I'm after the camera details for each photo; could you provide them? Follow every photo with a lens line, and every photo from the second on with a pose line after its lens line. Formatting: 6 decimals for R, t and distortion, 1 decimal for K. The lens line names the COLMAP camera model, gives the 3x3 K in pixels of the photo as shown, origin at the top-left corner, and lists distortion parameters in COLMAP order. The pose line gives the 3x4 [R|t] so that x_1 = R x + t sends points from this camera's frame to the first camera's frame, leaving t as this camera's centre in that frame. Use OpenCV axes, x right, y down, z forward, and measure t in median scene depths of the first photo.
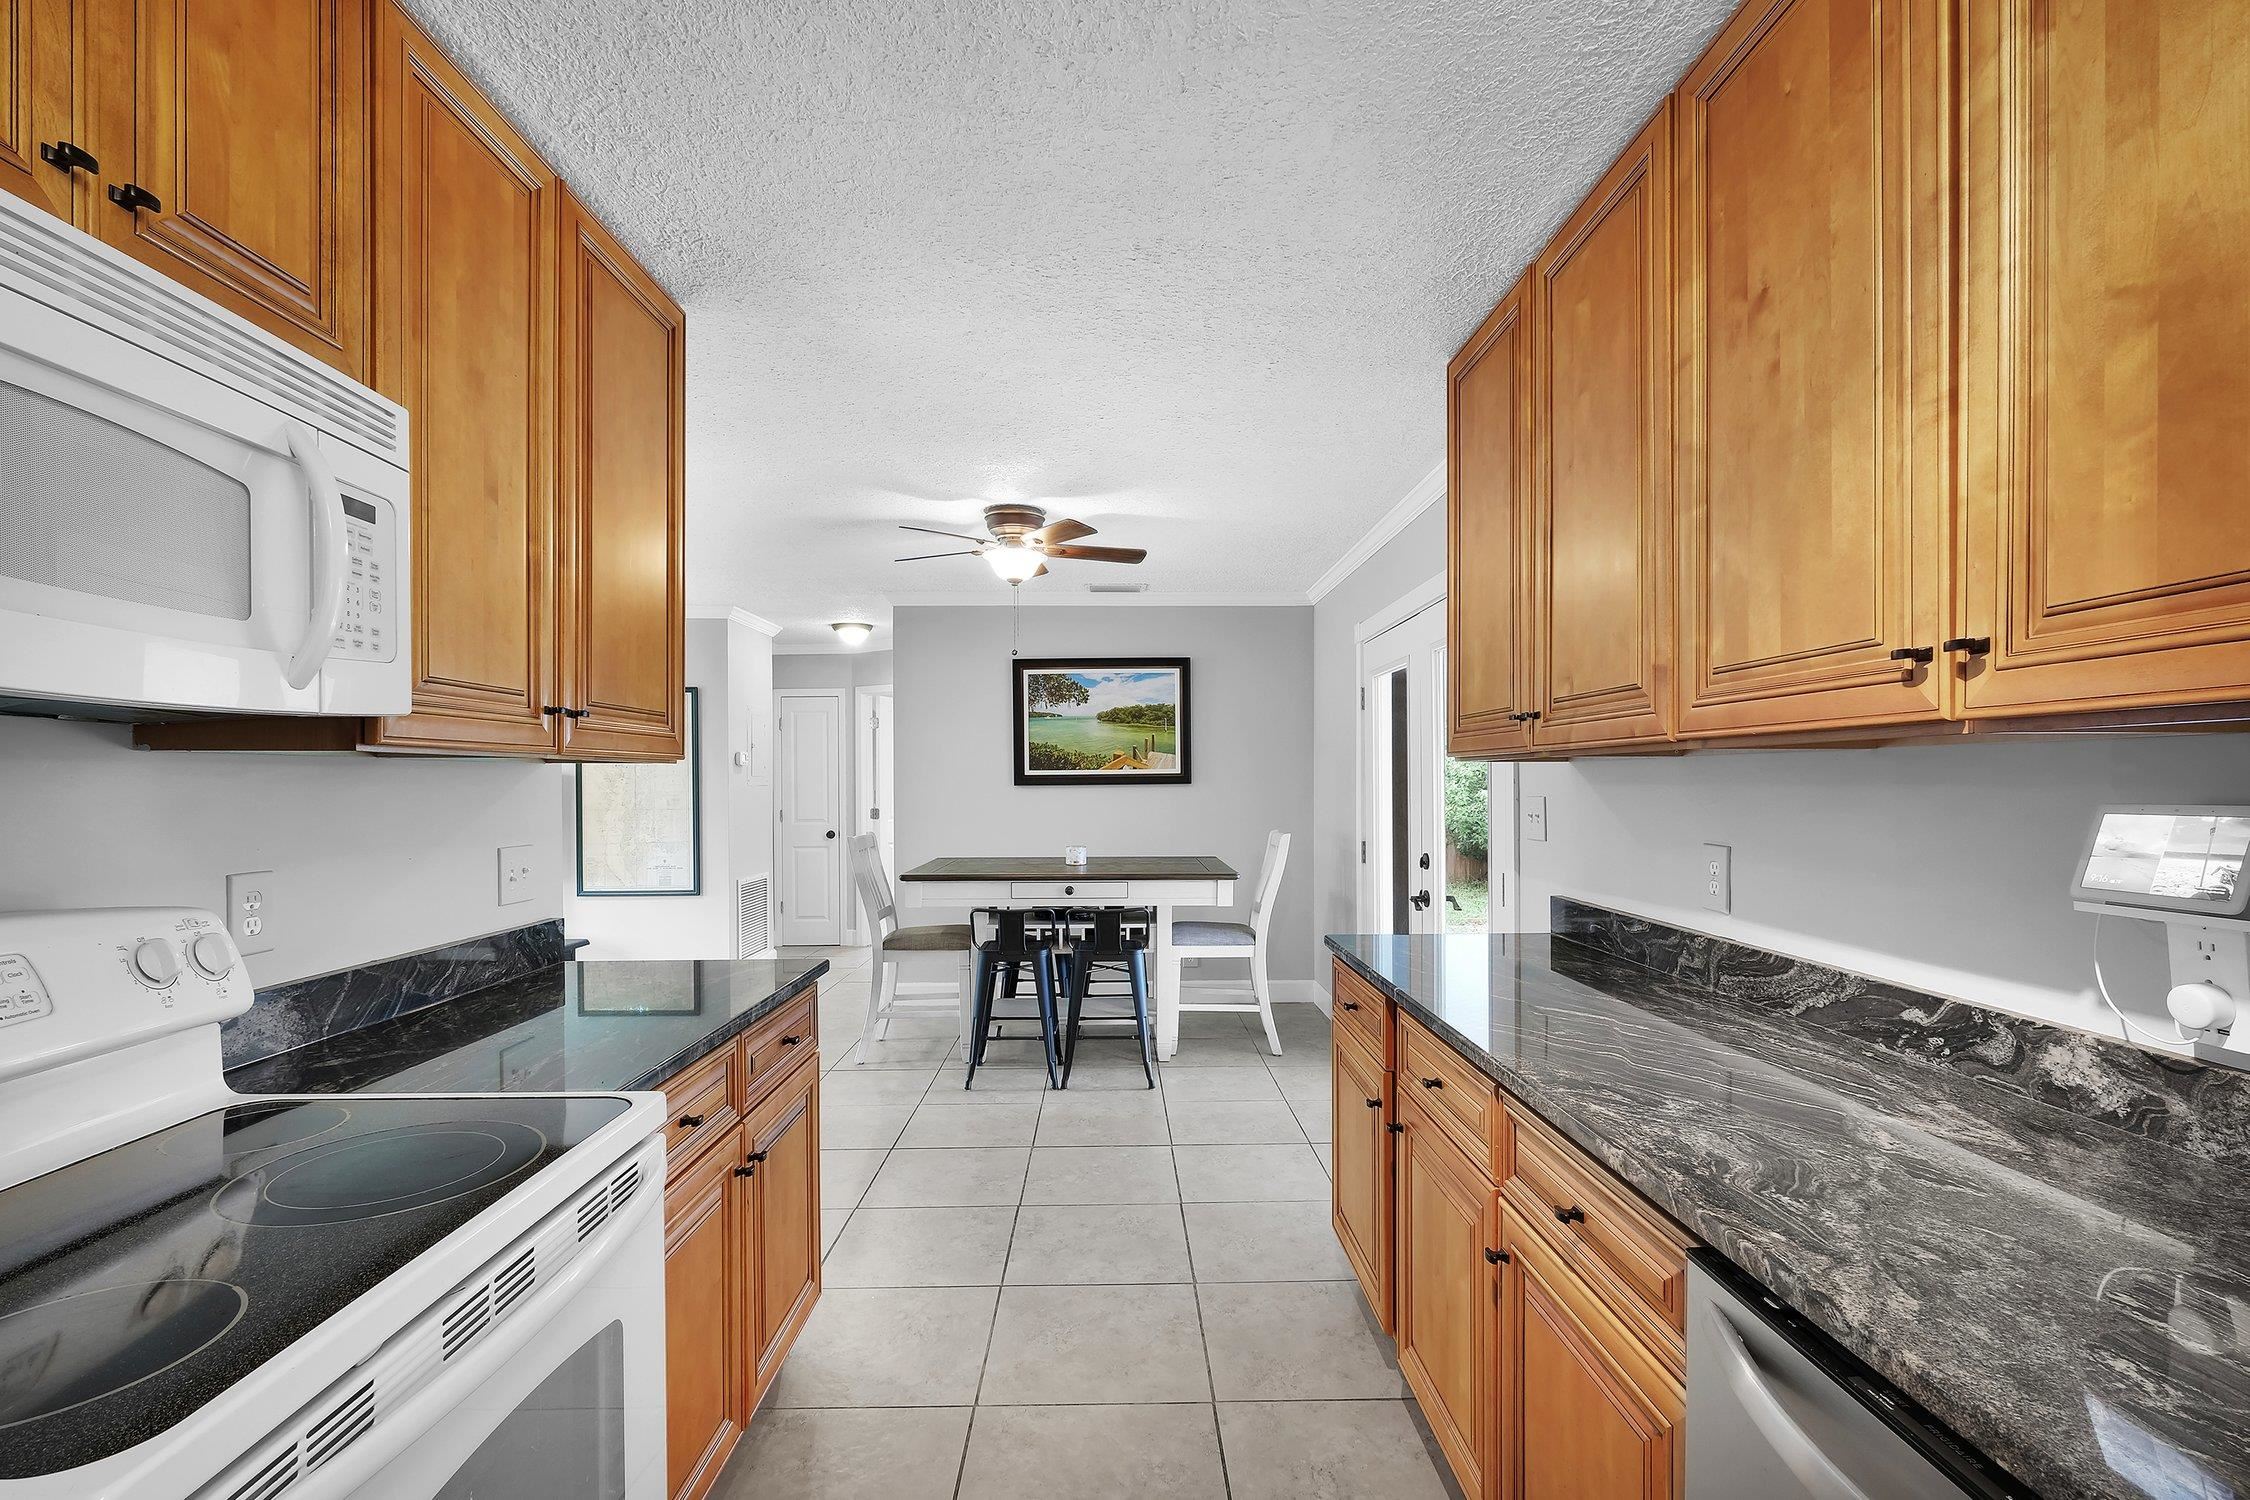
lens RADIAL K [[996.1, 0, 1143.5], [0, 996.1, 806.6], [0, 0, 1]] dist [-0.004811, 0.001131]
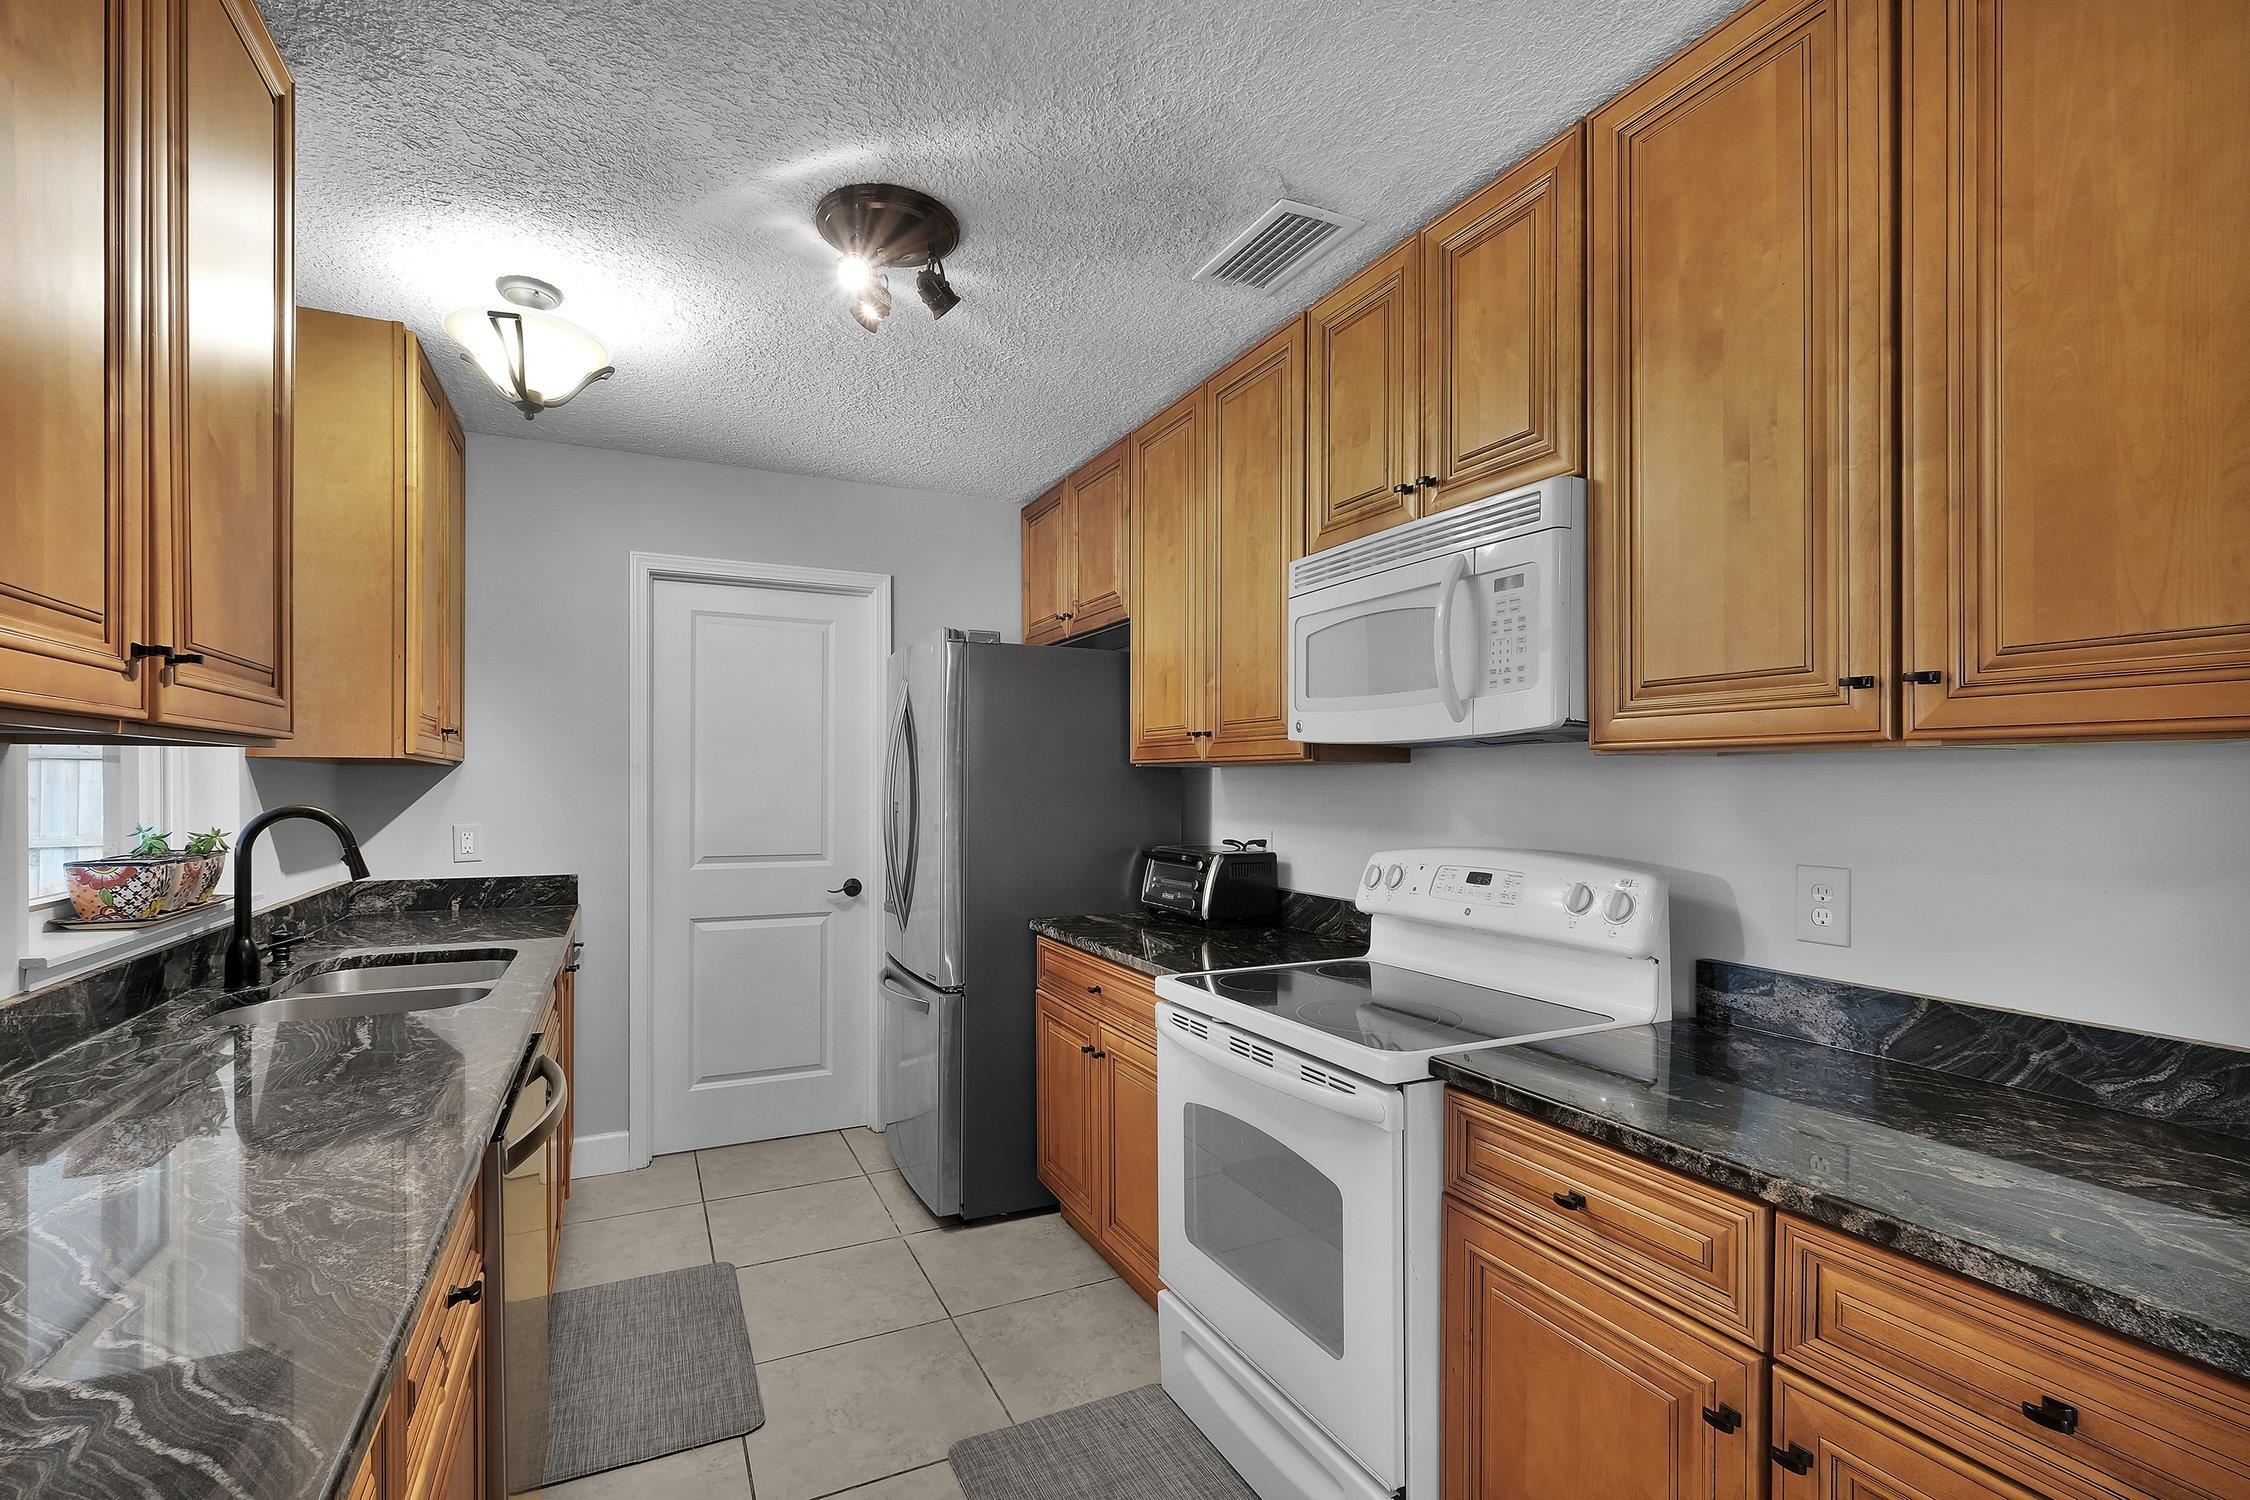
lens RADIAL K [[996.1, 0, 1109.2], [0, 996.1, 784.5], [0, 0, 1]] dist [-0.004811, 0.001131]
pose [[-0.913001, 0.002757, -0.407948, 0.144180], [-0.008592, 0.999625, 0.025985, -0.026359], [0.407867, 0.027229, -0.912635, 1.055329]]
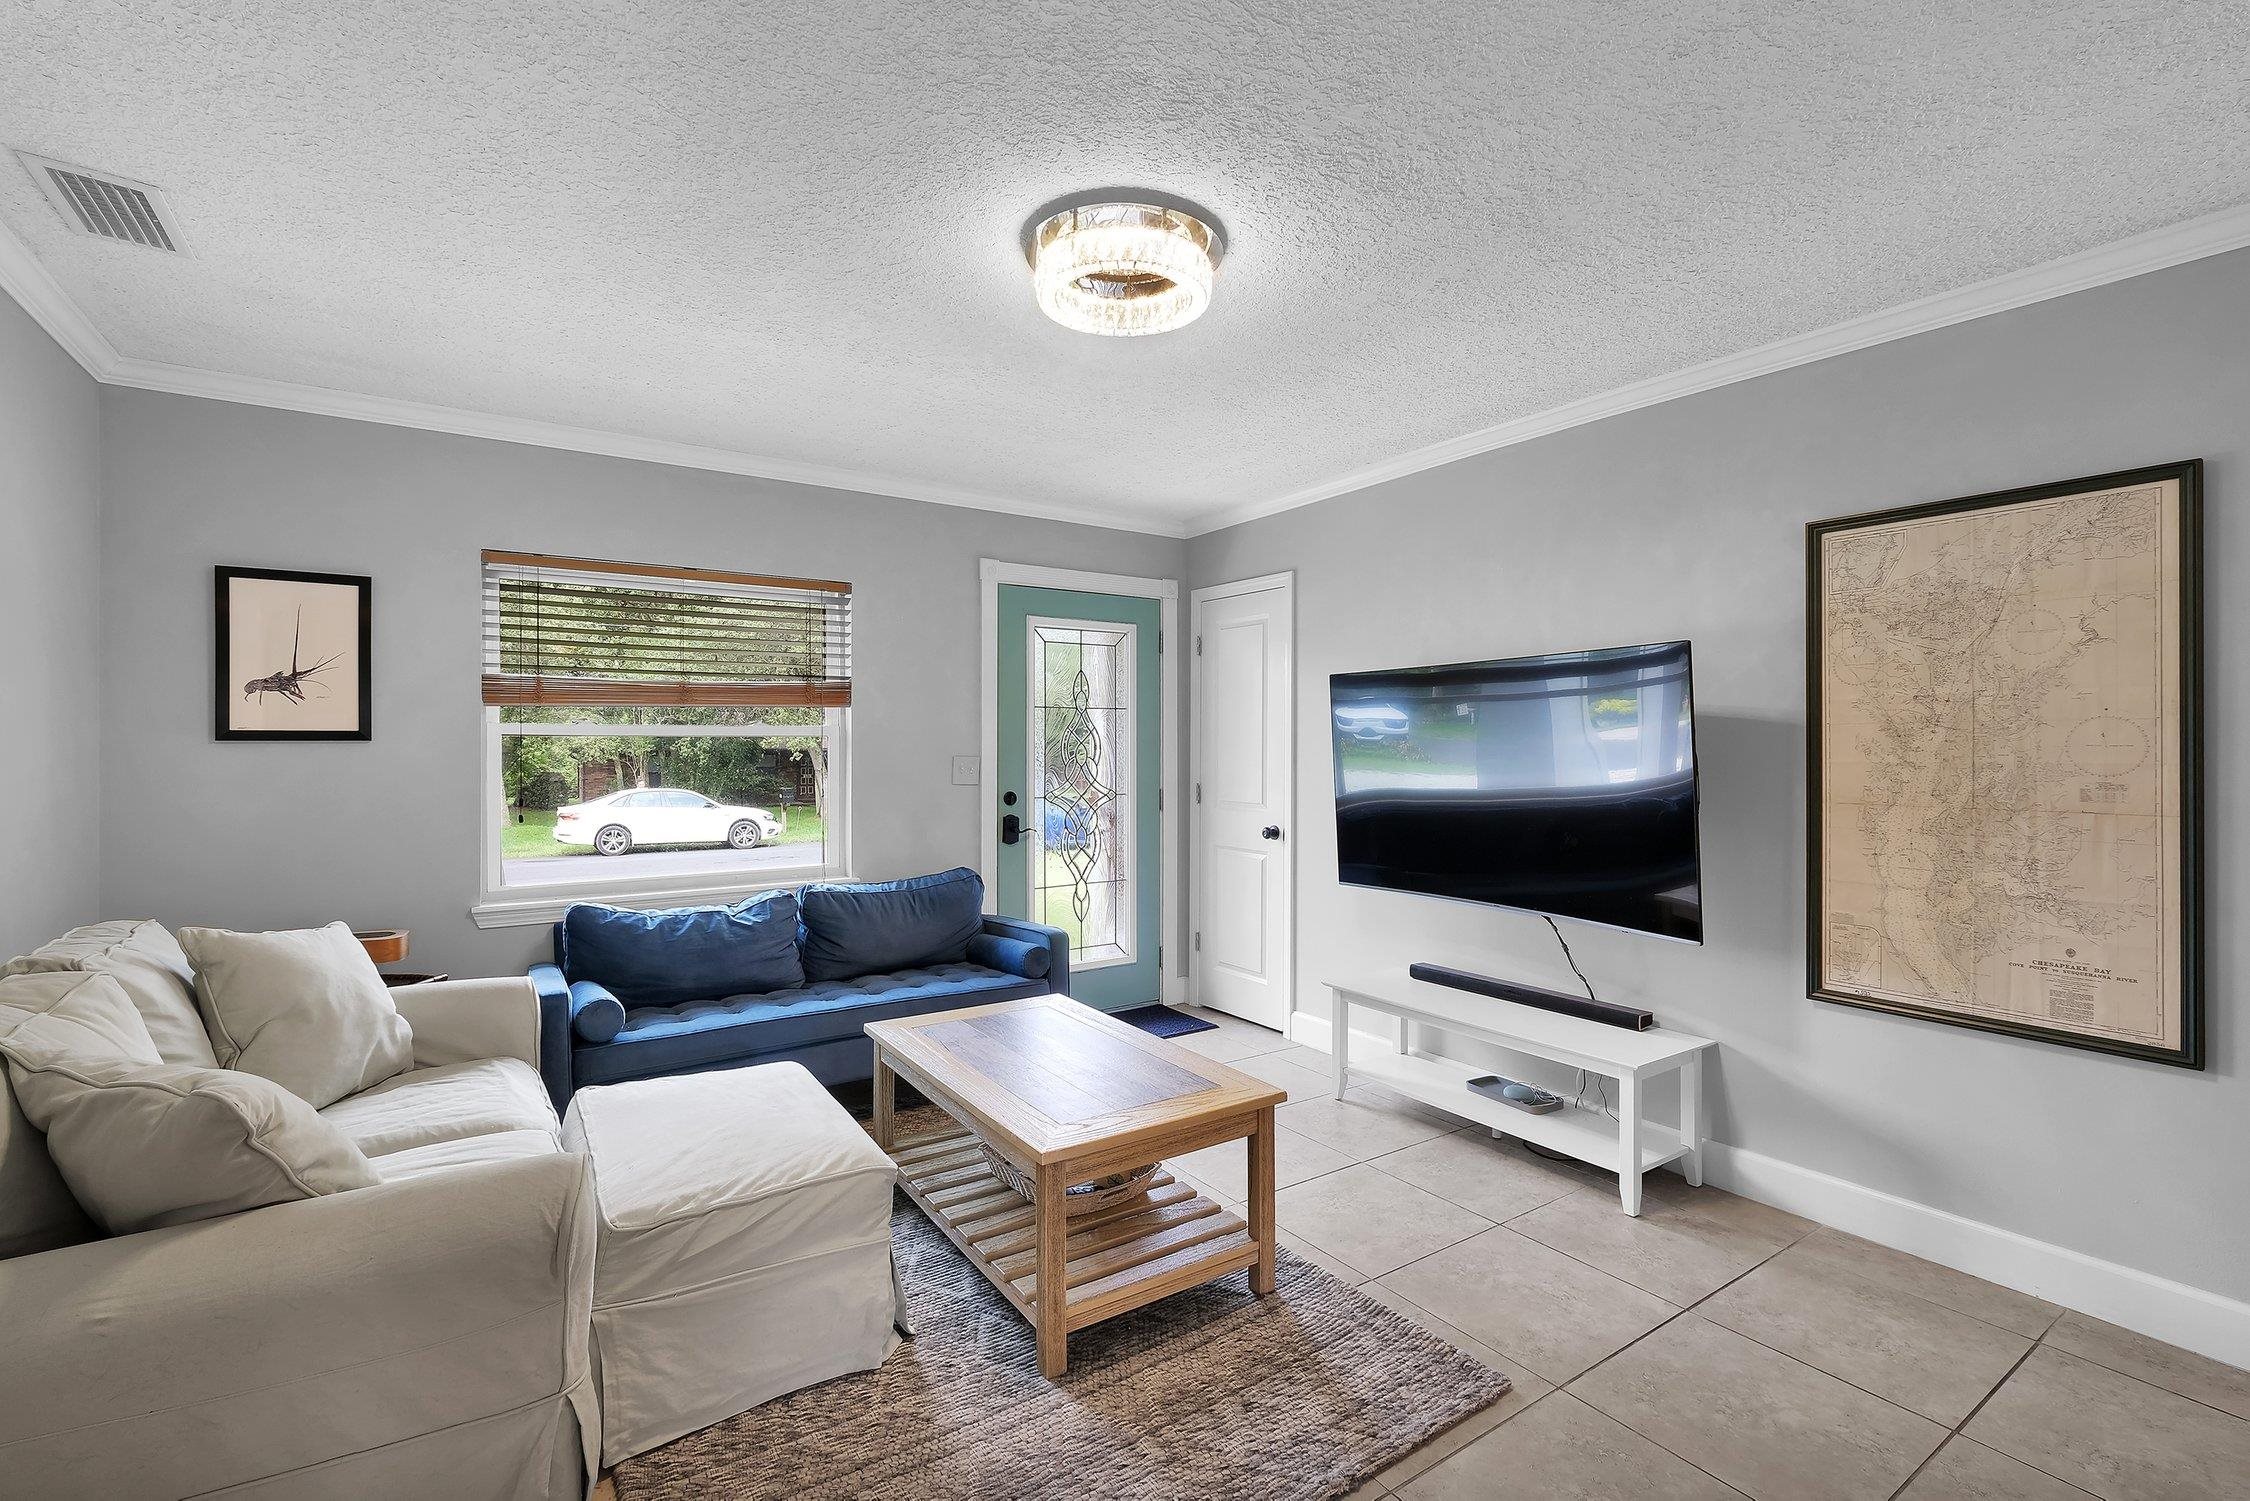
lens RADIAL K [[996.1, 0, 1129.8], [0, 996.1, 746.3], [0, 0, 1]] dist [-0.004811, 0.001131]
pose [[0.540874, 0.006678, -0.841077, -0.956441], [-0.022162, 0.999734, -0.006314, -0.030945], [0.840812, 0.022055, 0.540878, 1.342606]]
